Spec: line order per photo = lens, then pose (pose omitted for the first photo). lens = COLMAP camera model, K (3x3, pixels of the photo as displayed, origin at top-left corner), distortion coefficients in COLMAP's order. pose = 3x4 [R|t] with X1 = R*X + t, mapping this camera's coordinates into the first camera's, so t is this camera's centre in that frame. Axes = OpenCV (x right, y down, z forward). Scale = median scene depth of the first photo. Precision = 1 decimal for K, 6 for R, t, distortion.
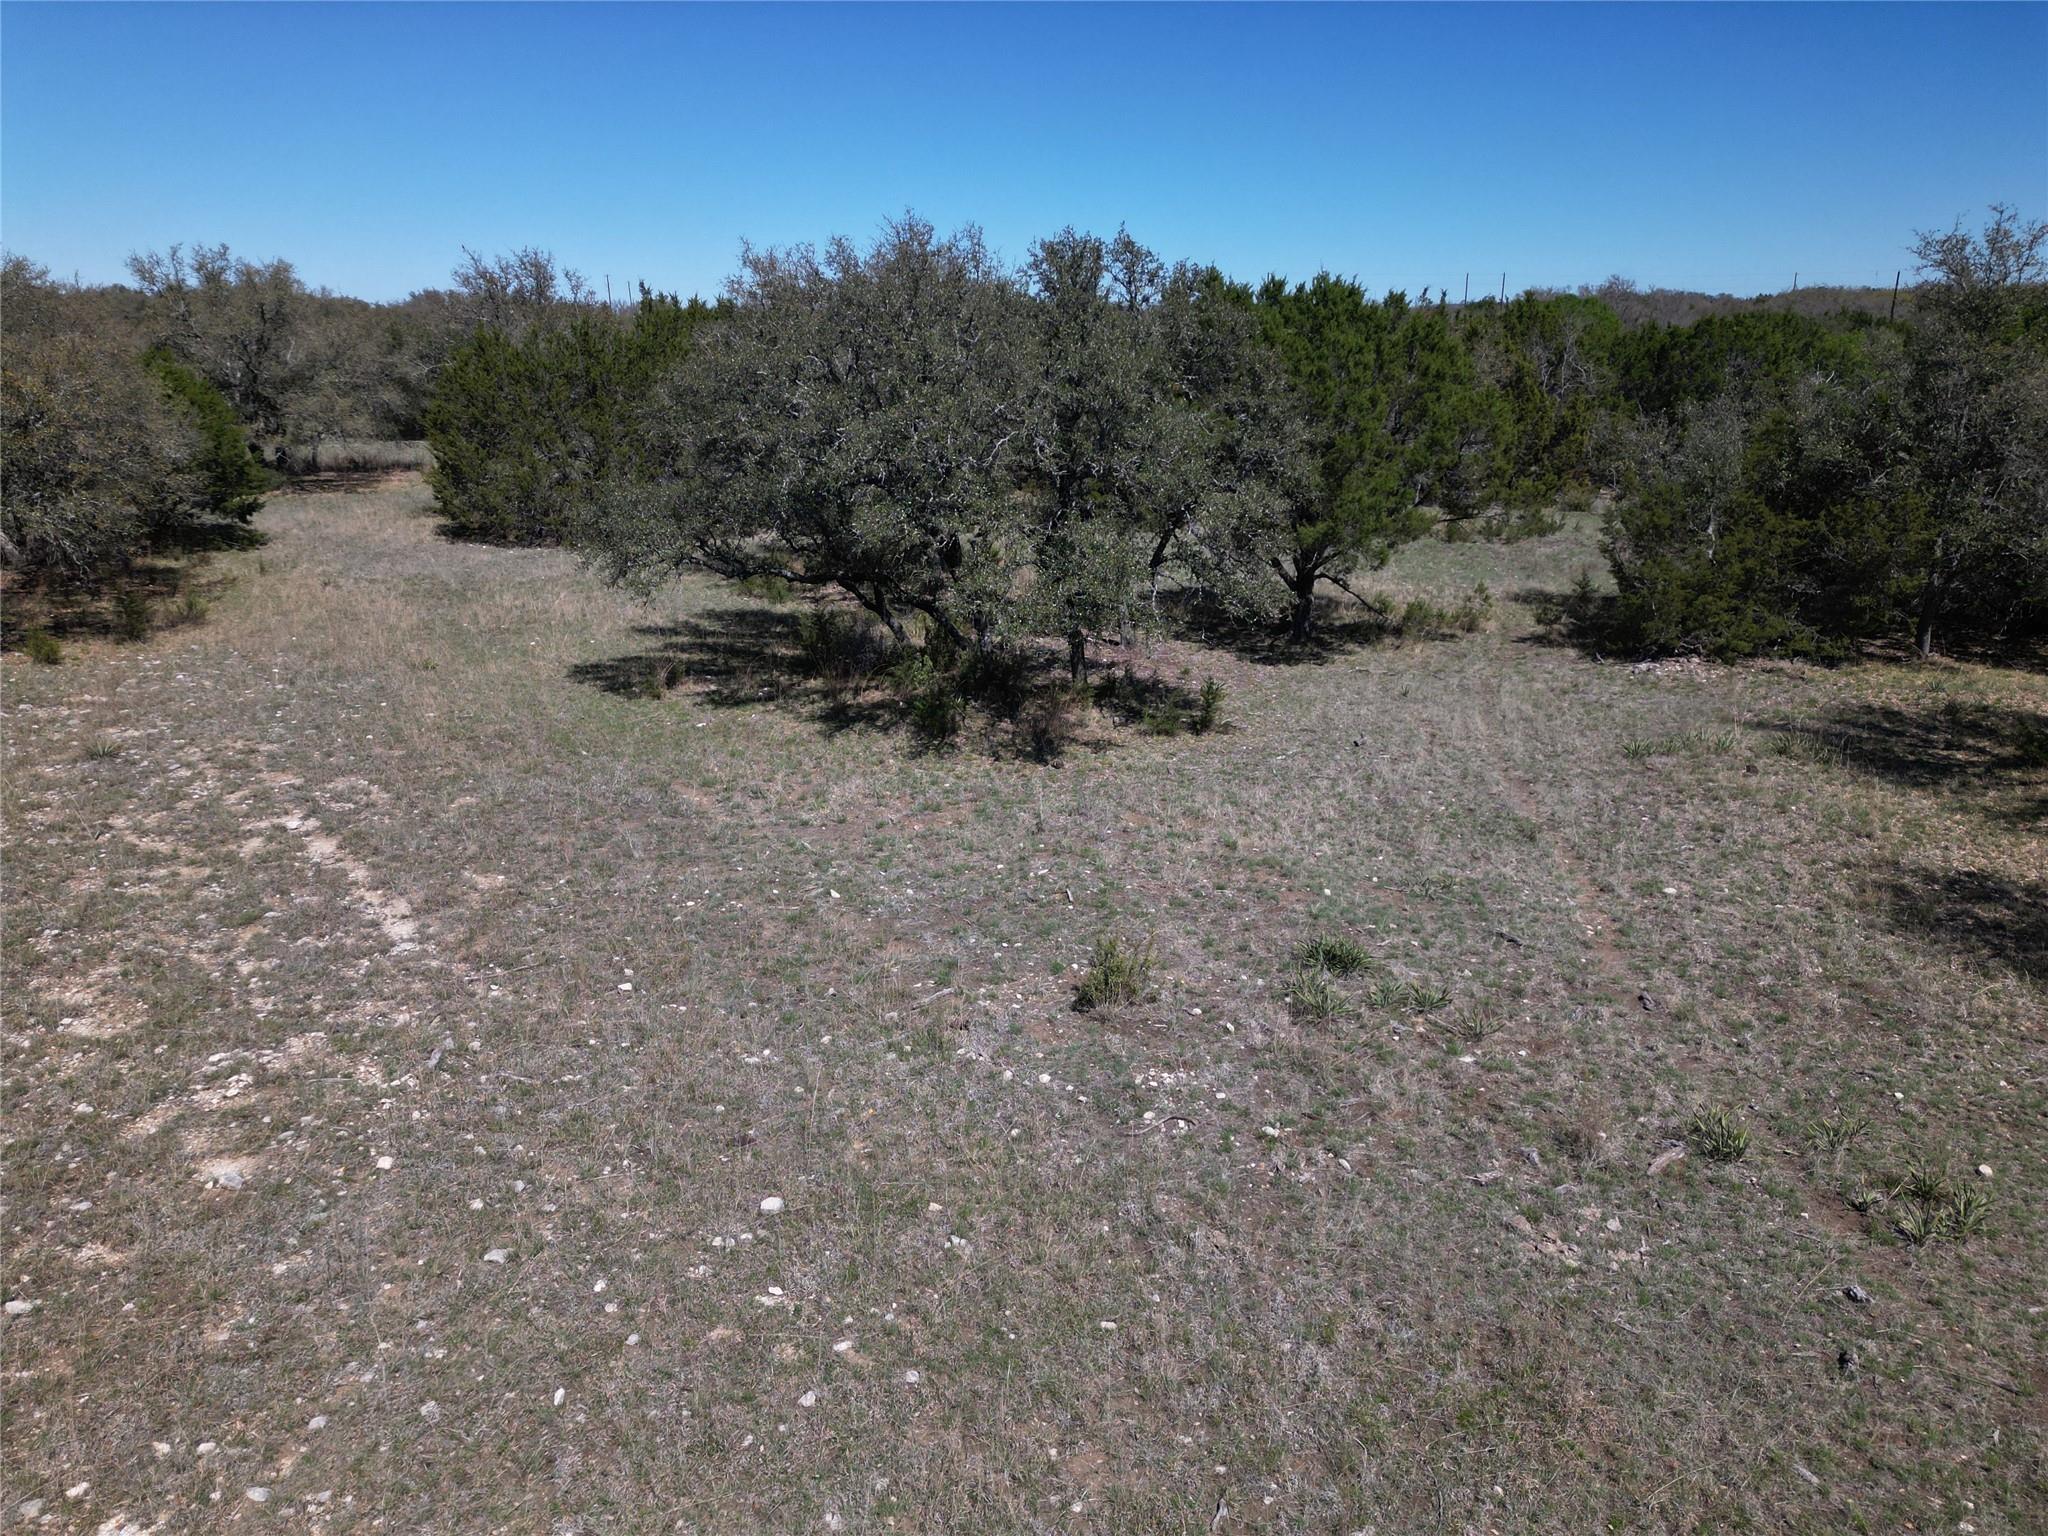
lens RADIAL K [[1436.0, 0, 1019.3], [0, 1436.0, 766.6], [0, 0, 1]] dist [0.068120, -0.054195]
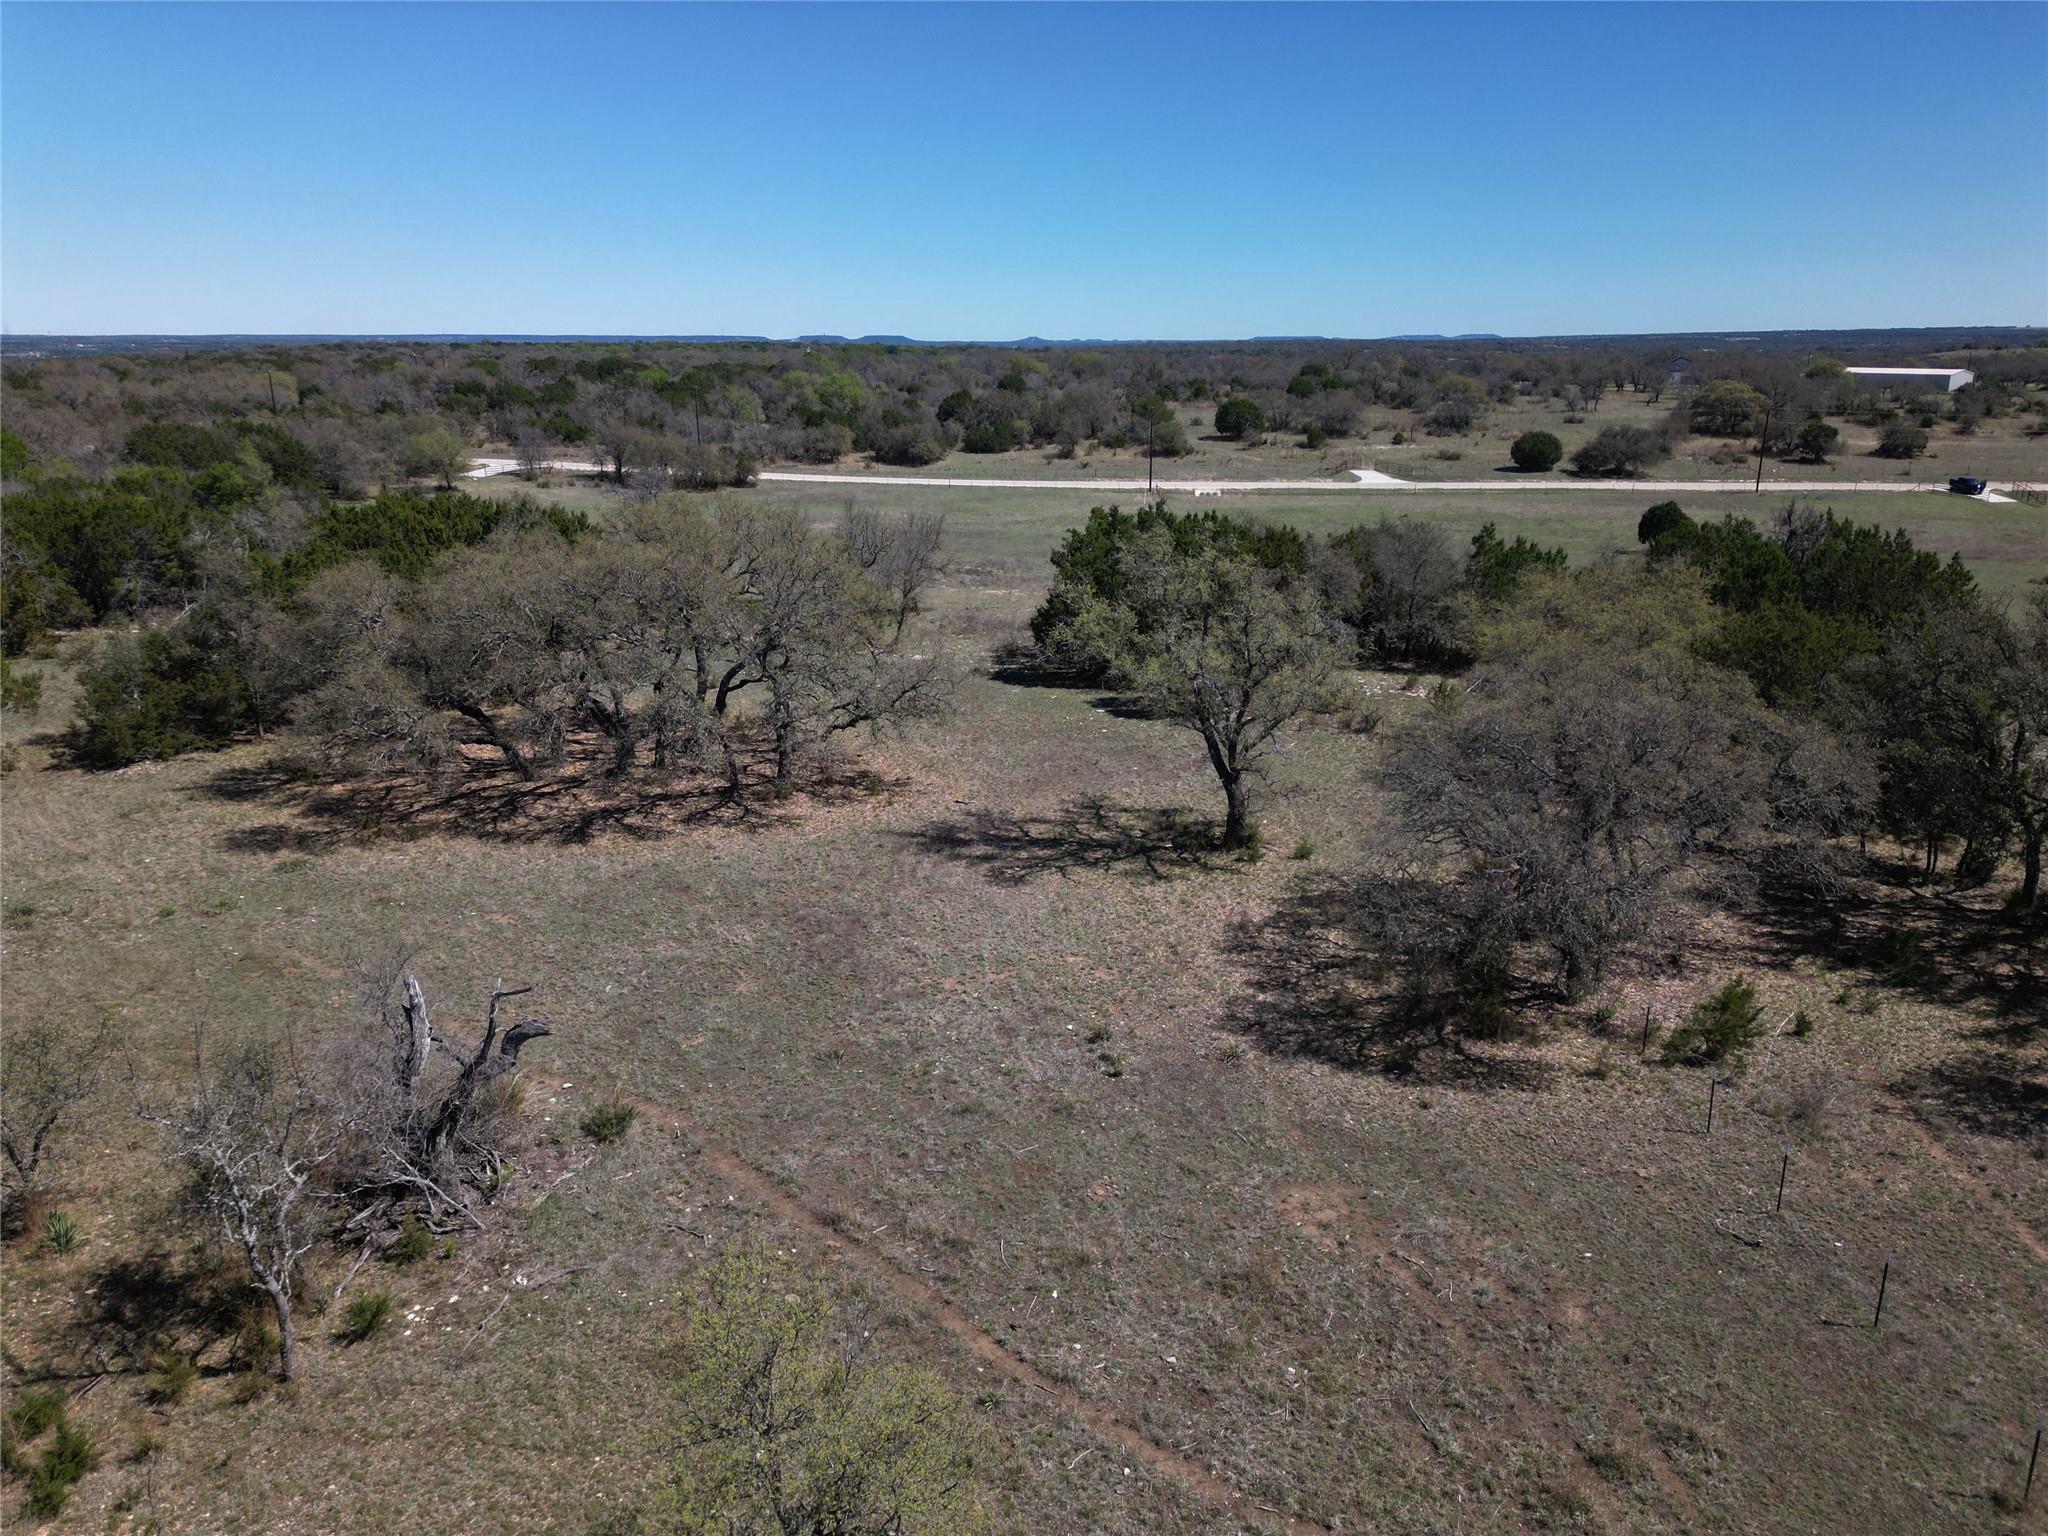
lens RADIAL K [[1436.0, 0, 1020.7], [0, 1436.0, 770.7], [0, 0, 1]] dist [0.068120, -0.054195]
pose [[0.572057, -0.224322, 0.788942, -0.436134], [0.240335, 0.965499, 0.100257, 0.024524], [-0.784213, 0.132258, 0.606233, -1.161321]]
